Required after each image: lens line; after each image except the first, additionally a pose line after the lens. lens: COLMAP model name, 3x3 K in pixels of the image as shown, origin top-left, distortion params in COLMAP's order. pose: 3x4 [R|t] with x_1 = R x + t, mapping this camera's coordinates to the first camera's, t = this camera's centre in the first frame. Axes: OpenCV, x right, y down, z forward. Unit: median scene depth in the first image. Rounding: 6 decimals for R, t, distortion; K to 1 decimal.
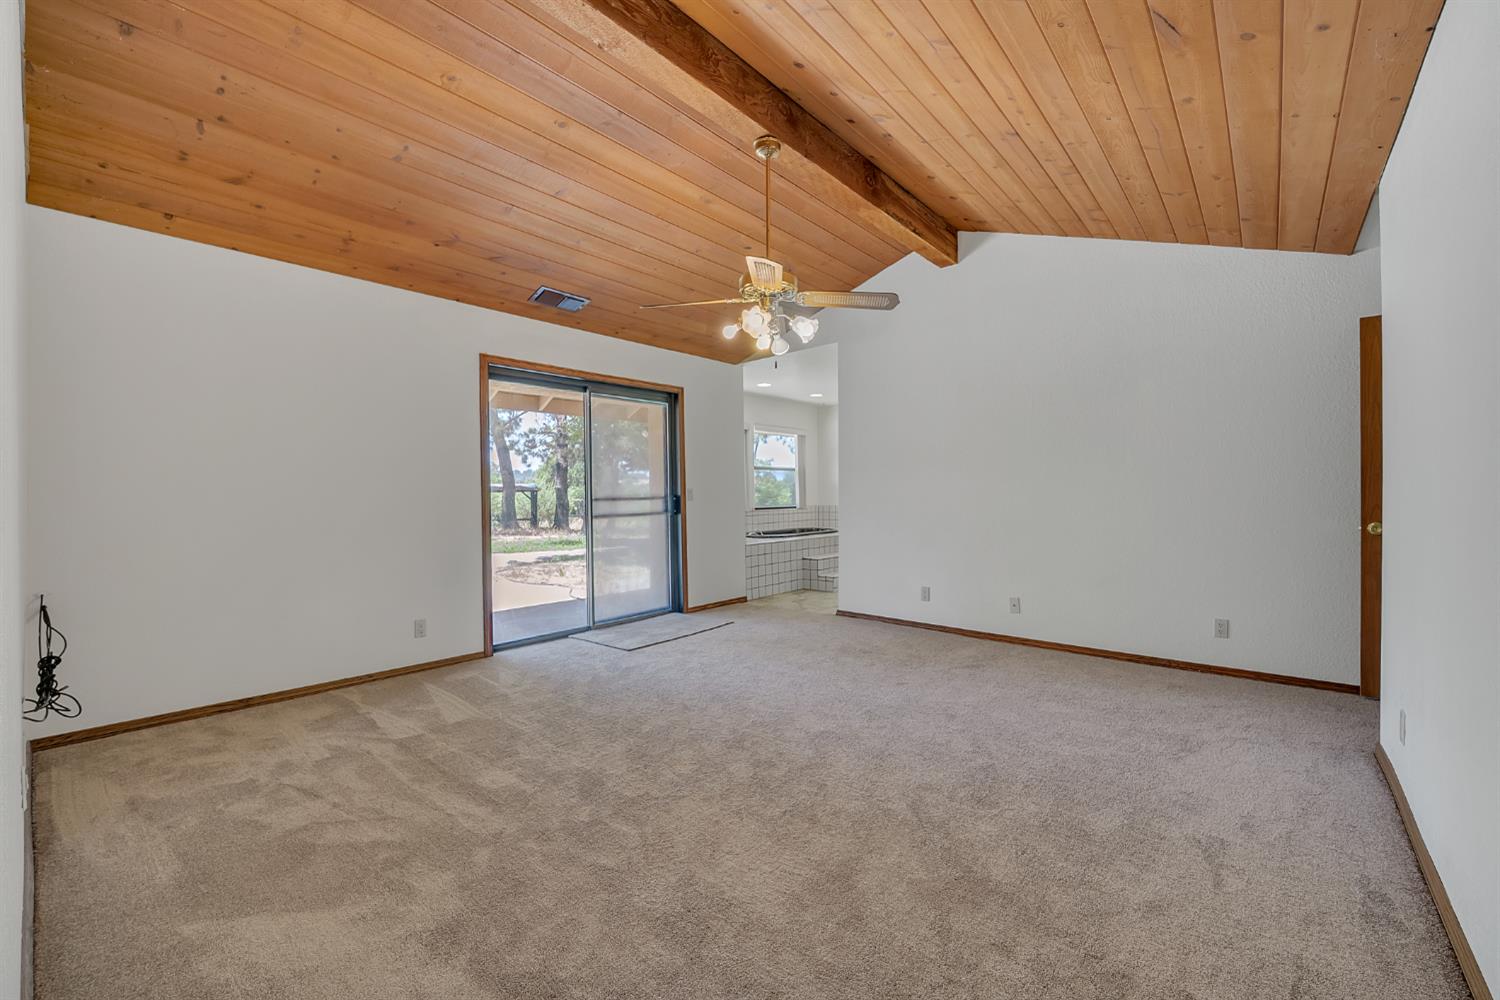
lens RADIAL K [[617.8, 0, 750.9], [0, 617.8, 499.2], [0, 0, 1]] dist [-0.008372, 0.001140]
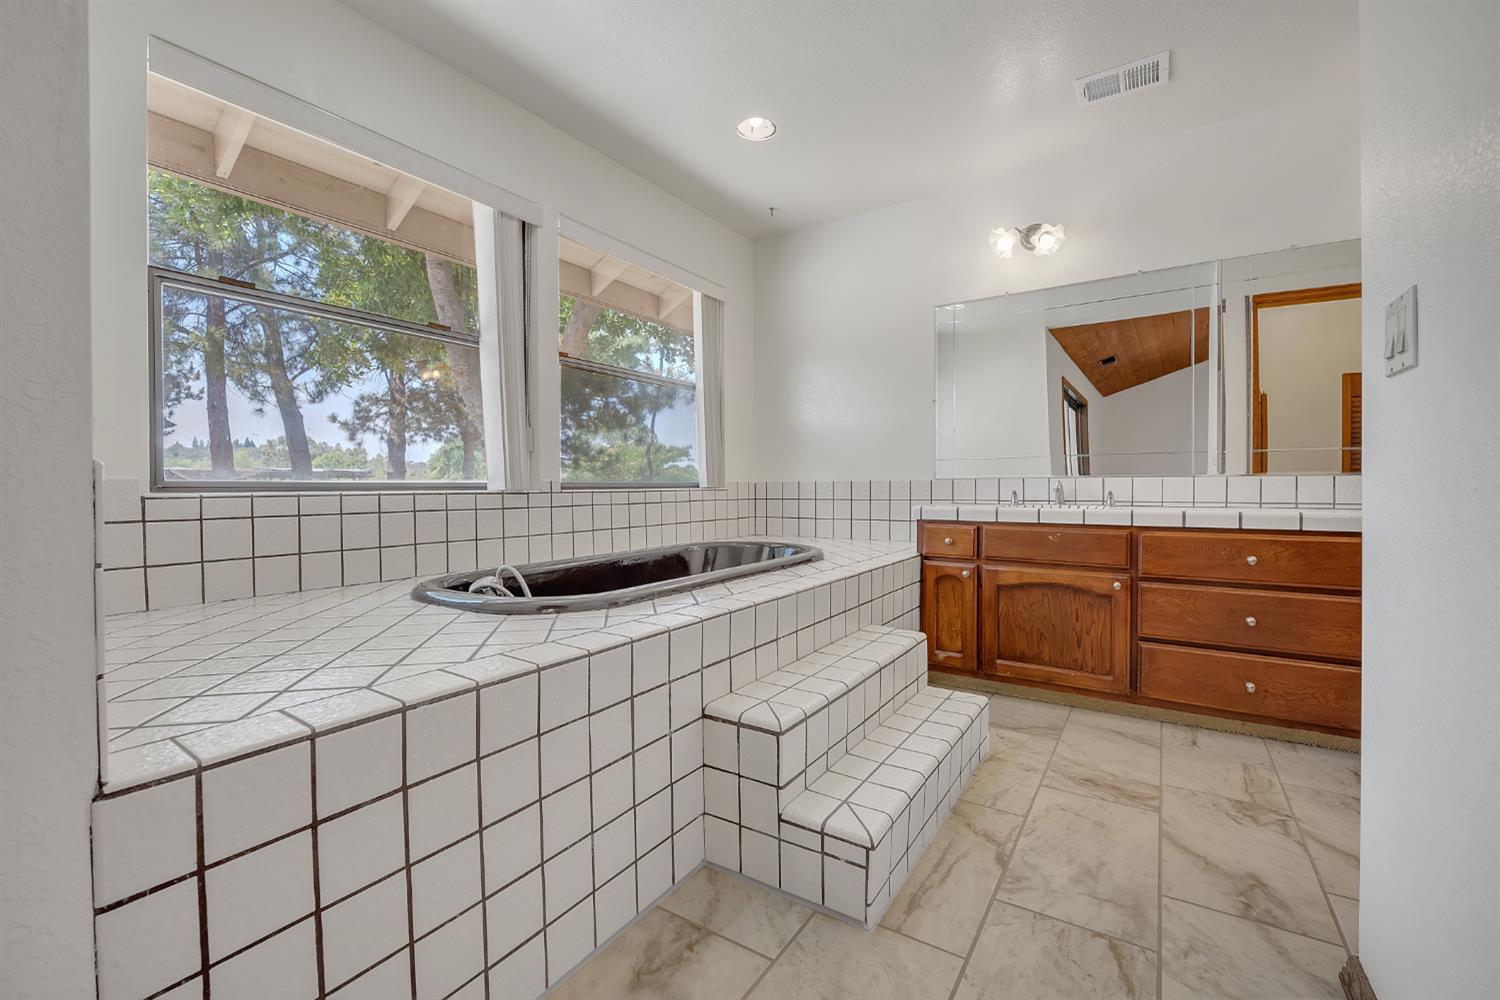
lens RADIAL K [[617.8, 0, 749.6], [0, 617.8, 497.0], [0, 0, 1]] dist [-0.008372, 0.001140]
pose [[0.992317, 0.001838, 0.123710, 0.055540], [-0.002425, 0.999986, 0.004602, 0.018014], [-0.123700, -0.004867, 0.992308, 0.597186]]
